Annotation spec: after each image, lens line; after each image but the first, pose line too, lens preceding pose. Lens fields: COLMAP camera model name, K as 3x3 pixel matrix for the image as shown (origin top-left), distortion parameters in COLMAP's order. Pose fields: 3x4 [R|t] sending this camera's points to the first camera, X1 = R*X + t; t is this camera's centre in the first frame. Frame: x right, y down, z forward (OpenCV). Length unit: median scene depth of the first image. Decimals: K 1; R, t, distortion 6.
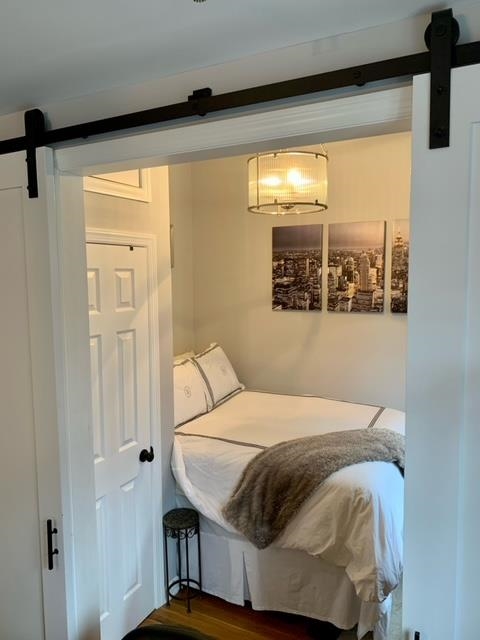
lens RADIAL K [[475.1, 0, 240.0], [0, 475.1, 320.0], [0, 0, 1]] dist [0.120320, -0.203640]
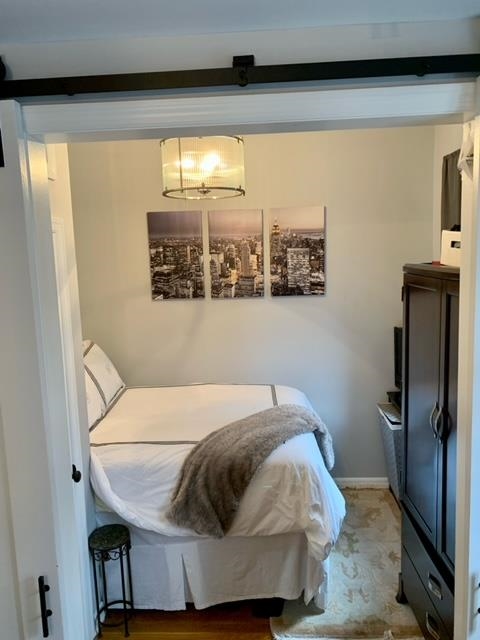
lens RADIAL K [[474.1, 0, 240.0], [0, 474.1, 320.0], [0, 0, 1]] dist [0.105902, -0.131461]
pose [[0.901375, -0.073848, 0.426695, -0.204588], [0.063767, 0.997245, 0.037887, -0.007053], [-0.428318, -0.006942, 0.903602, 0.071908]]
